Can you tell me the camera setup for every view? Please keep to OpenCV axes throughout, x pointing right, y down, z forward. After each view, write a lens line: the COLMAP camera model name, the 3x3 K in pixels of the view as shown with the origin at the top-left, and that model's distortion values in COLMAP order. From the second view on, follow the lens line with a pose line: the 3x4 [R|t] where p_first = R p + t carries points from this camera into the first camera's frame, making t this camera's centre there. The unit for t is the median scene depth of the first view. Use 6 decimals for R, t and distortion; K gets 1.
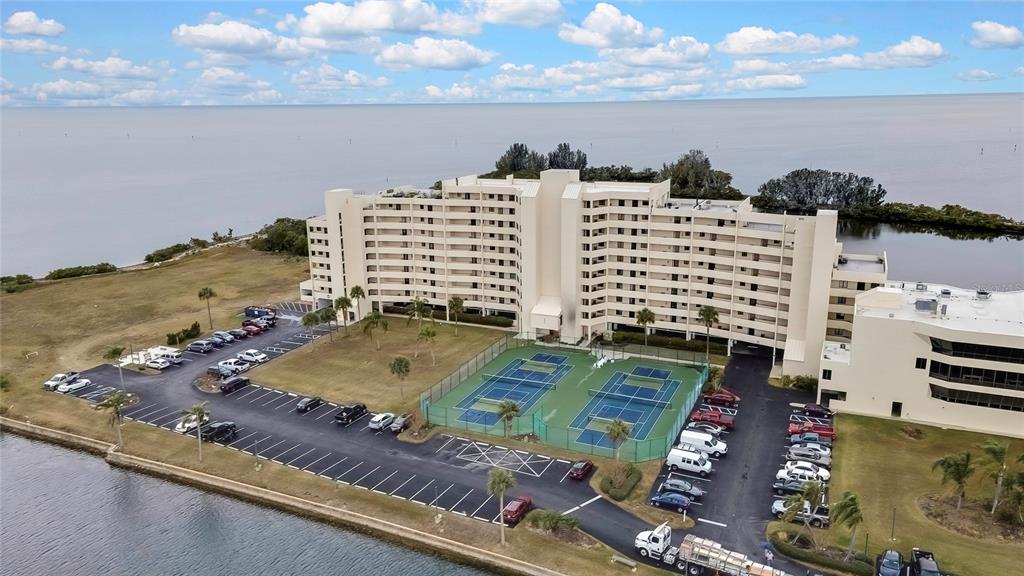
lens RADIAL K [[742.2, 0, 512.0], [0, 742.2, 288.0], [0, 0, 1]] dist [0.035593, 0.000275]
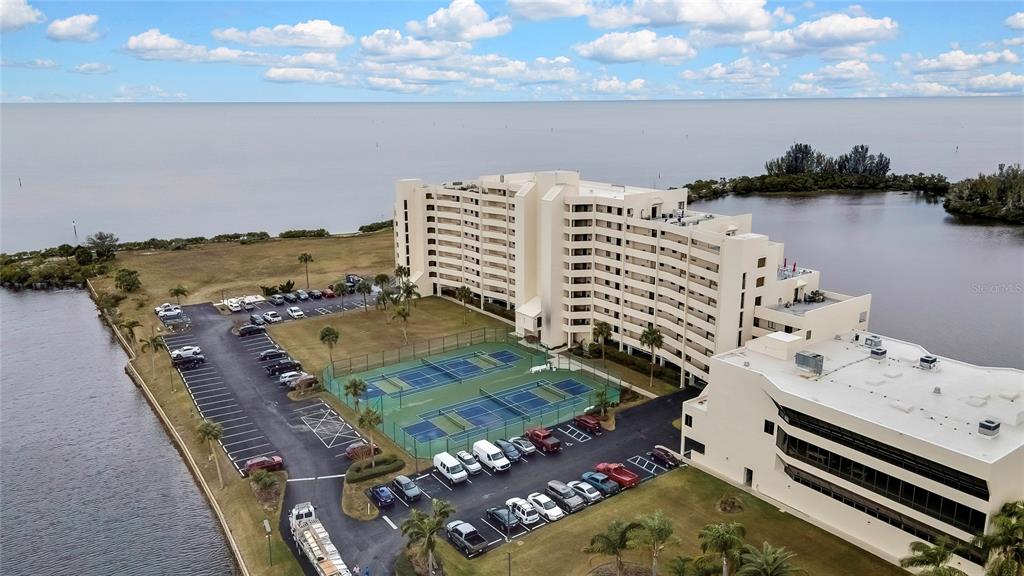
lens RADIAL K [[742.2, 0, 512.0], [0, 742.2, 288.0], [0, 0, 1]] dist [0.035593, 0.000275]
pose [[0.871751, 0.128037, -0.472924, 0.519884], [-0.124461, 0.991458, 0.039000, -0.038147], [0.473877, 0.024862, 0.880240, 0.107275]]
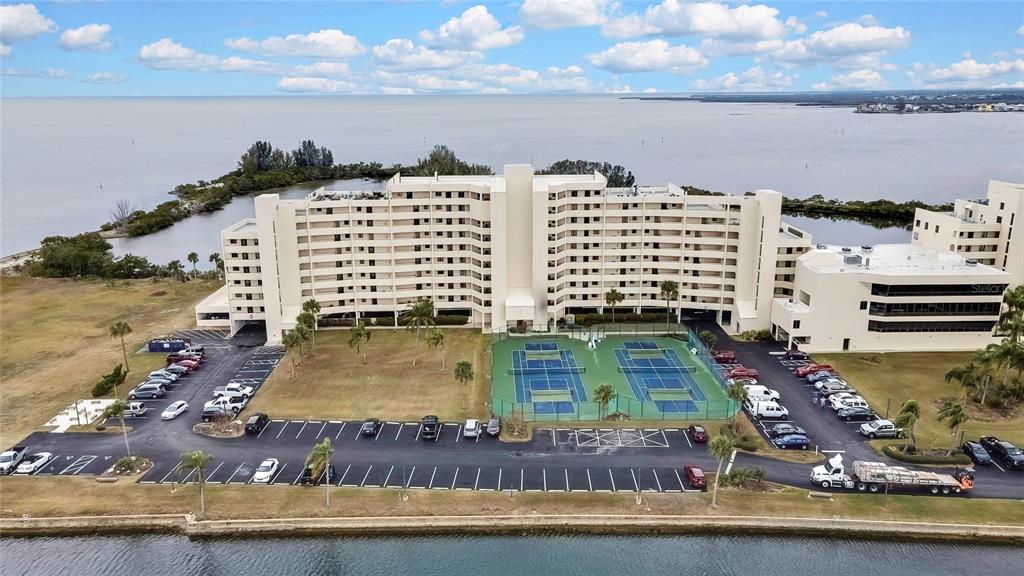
lens RADIAL K [[742.2, 0, 512.0], [0, 742.2, 288.0], [0, 0, 1]] dist [0.035593, 0.000275]
pose [[0.900536, -0.103224, 0.422350, -0.410537], [0.101166, 0.994494, 0.027351, -0.018630], [-0.422847, 0.018097, 0.906020, 0.078758]]
